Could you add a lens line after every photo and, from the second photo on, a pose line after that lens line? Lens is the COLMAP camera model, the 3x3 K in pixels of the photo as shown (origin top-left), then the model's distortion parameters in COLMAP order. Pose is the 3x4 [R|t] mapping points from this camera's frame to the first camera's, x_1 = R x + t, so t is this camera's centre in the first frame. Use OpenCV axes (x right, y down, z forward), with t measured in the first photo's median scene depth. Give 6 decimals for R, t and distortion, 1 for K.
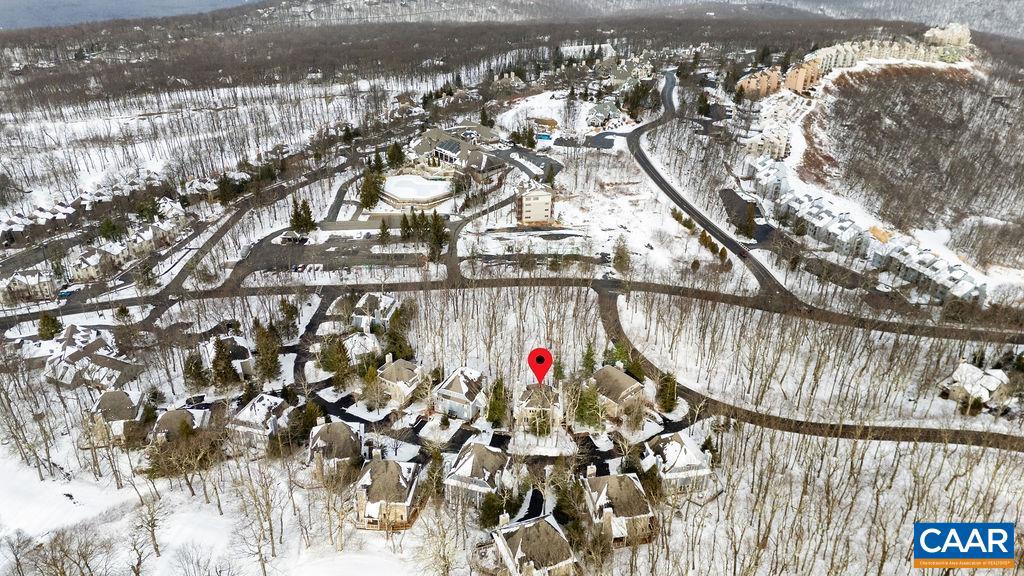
lens RADIAL K [[745.3, 0, 511.2], [0, 745.3, 279.2], [0, 0, 1]] dist [0.077660, -0.066258]
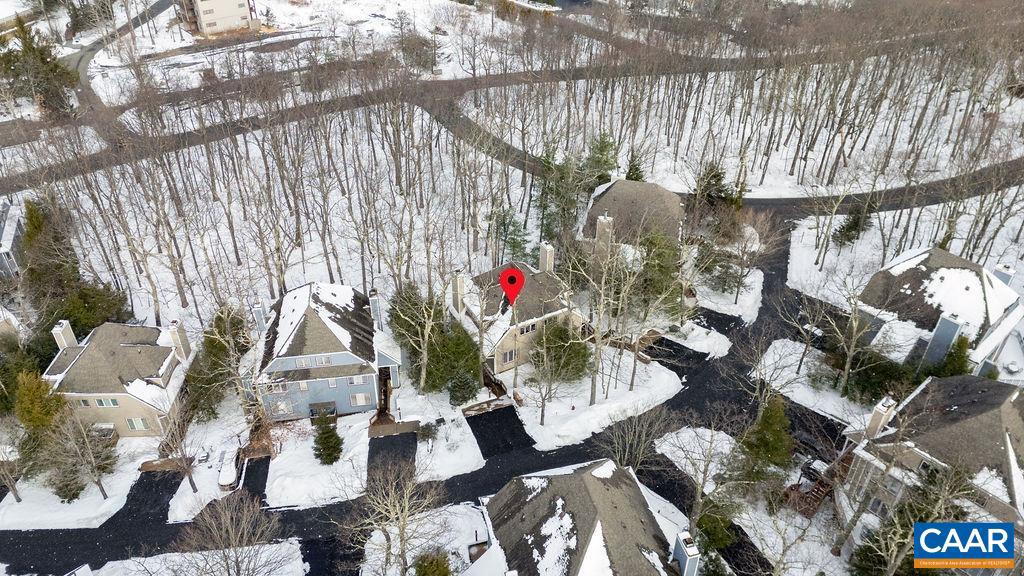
lens RADIAL K [[745.3, 0, 509.8], [0, 745.3, 286.0], [0, 0, 1]] dist [0.077660, -0.066258]
pose [[0.849325, -0.310386, 0.426975, -0.118877], [0.247872, 0.948645, 0.196550, 0.059433], [-0.466054, -0.061100, 0.882644, 0.532238]]
